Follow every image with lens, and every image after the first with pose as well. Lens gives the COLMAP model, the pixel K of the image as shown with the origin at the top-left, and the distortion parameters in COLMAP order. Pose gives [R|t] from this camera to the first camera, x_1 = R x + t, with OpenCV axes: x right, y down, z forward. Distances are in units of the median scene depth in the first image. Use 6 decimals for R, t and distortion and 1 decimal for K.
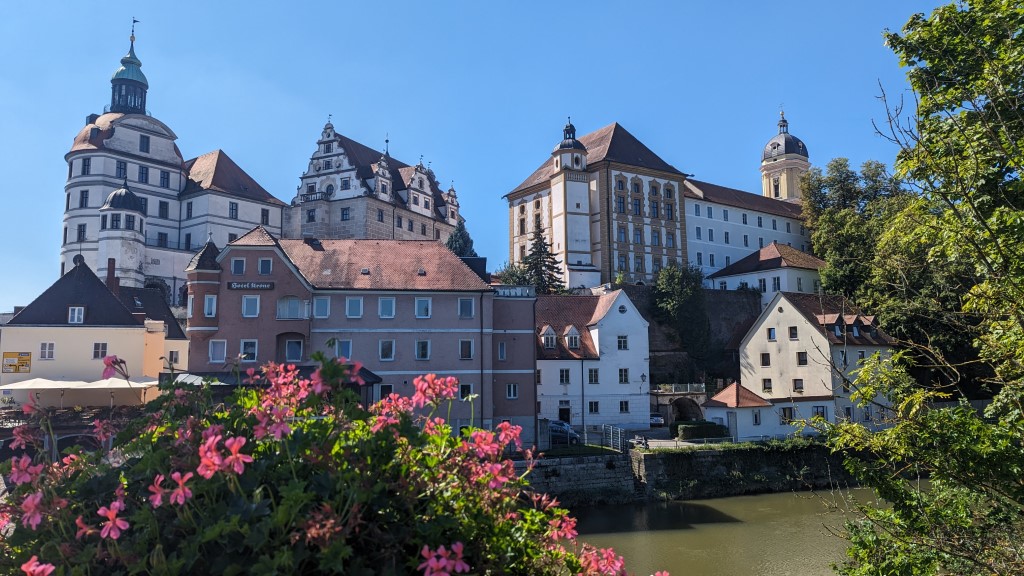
lens RADIAL K [[721.5, 0, 507.9], [0, 721.5, 285.3], [0, 0, 1]] dist [0.061714, -0.031267]
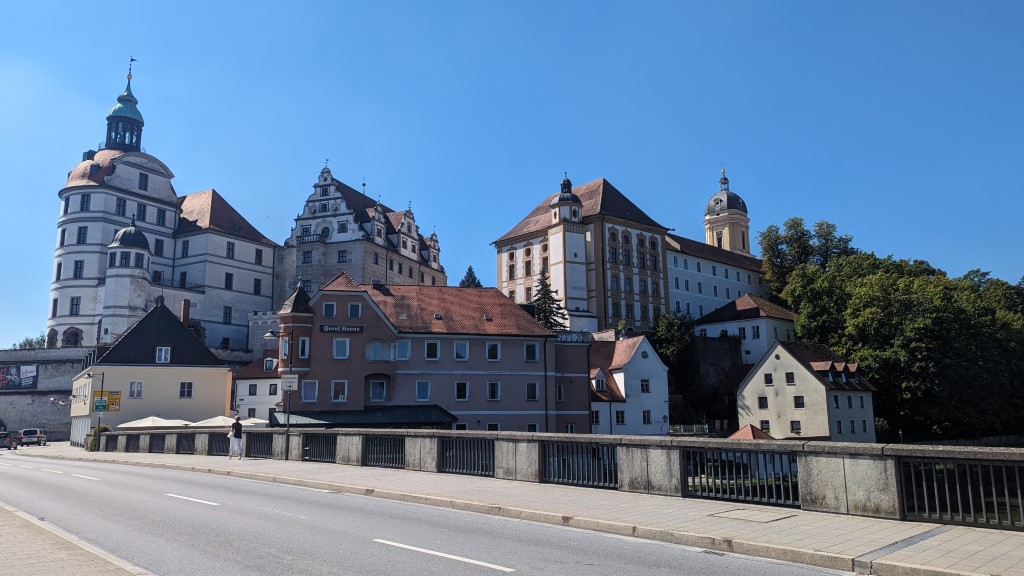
lens RADIAL K [[721.5, 0, 494.3], [0, 721.5, 288.7], [0, 0, 1]] dist [0.061714, -0.031267]
pose [[0.994325, 0.022563, 0.103967, -0.123524], [-0.017197, 0.998487, -0.052223, -0.003376], [-0.104988, 0.050139, 0.993209, -0.036955]]
